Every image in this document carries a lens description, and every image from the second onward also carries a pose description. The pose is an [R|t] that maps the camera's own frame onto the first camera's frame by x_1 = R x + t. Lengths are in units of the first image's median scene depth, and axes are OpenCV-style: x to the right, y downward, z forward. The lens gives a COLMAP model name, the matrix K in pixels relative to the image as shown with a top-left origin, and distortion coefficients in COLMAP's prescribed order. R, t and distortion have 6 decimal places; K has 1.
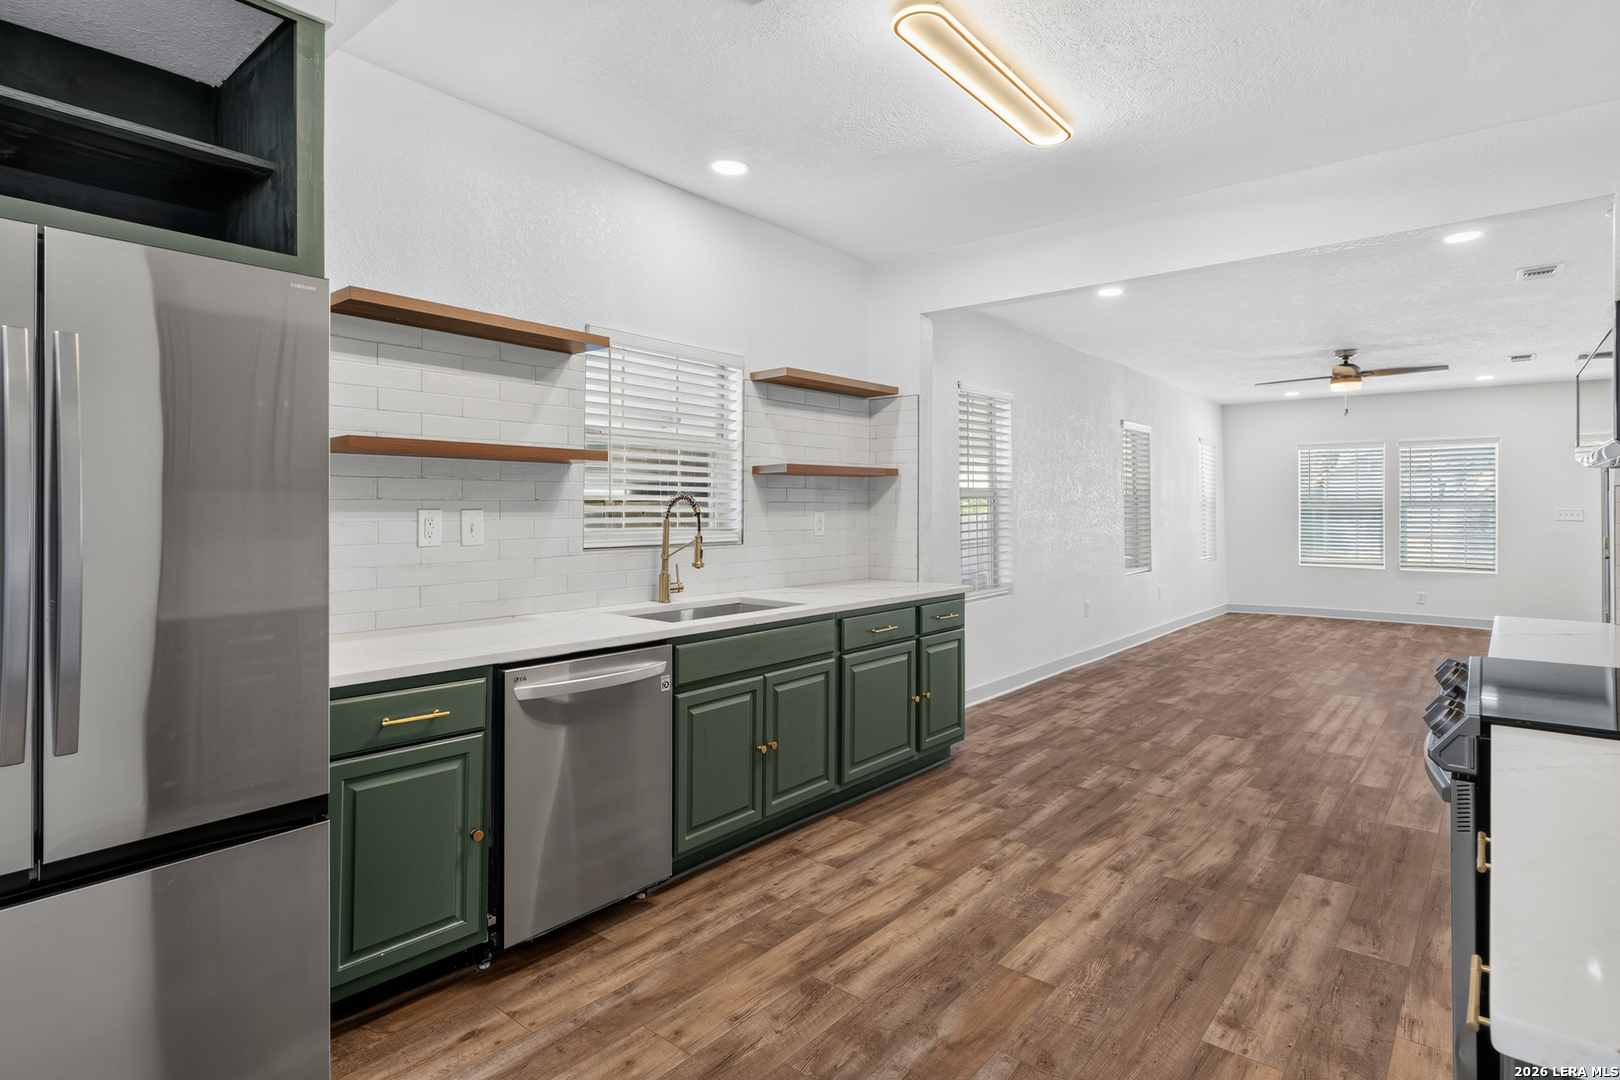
lens RADIAL K [[841.8, 0, 823.6], [0, 841.8, 508.0], [0, 0, 1]] dist [-0.002905, 0.004903]
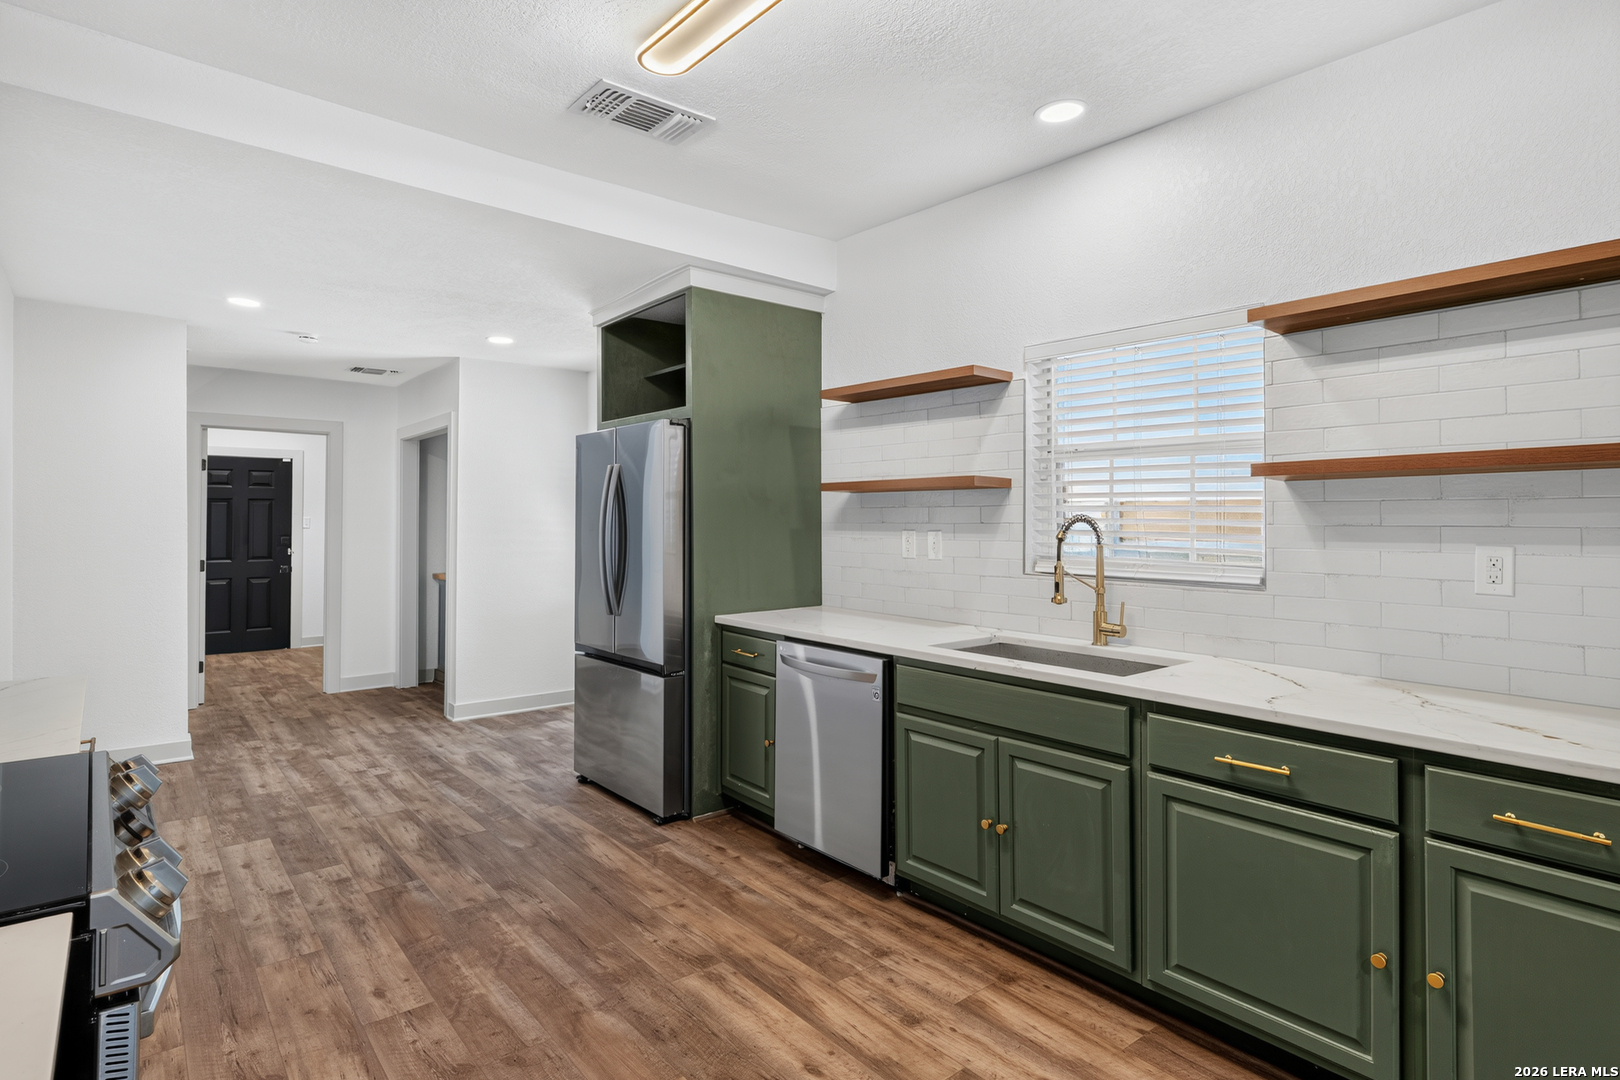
lens RADIAL K [[841.8, 0, 801.5], [0, 841.8, 508.5], [0, 0, 1]] dist [-0.002905, 0.004903]
pose [[-0.201840, -0.019439, -0.979226, 0.799050], [-0.007123, 0.999806, -0.018379, -0.006499], [0.979393, 0.003265, -0.201939, 1.012608]]
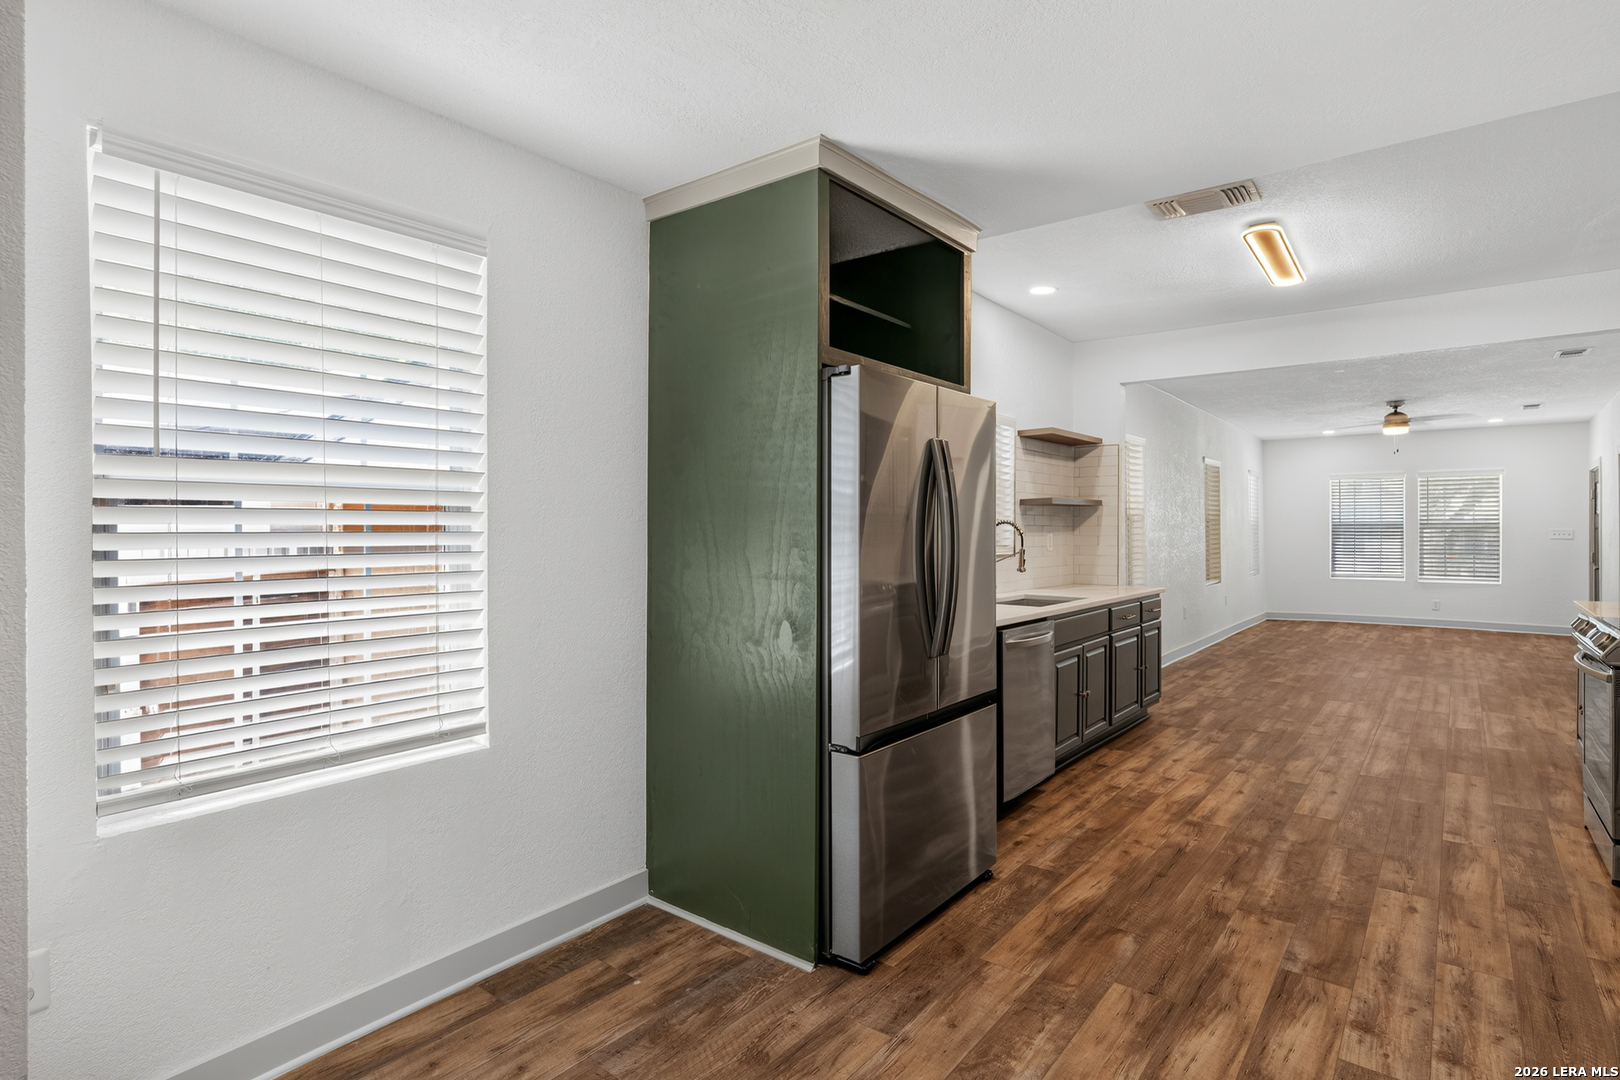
lens RADIAL K [[841.8, 0, 818.2], [0, 841.8, 534.3], [0, 0, 1]] dist [-0.002905, 0.004903]
pose [[0.999398, -0.001229, 0.034682, -0.597684], [0.001037, 0.999984, 0.005550, -0.000502], [-0.034688, -0.005511, 0.999383, -0.452461]]
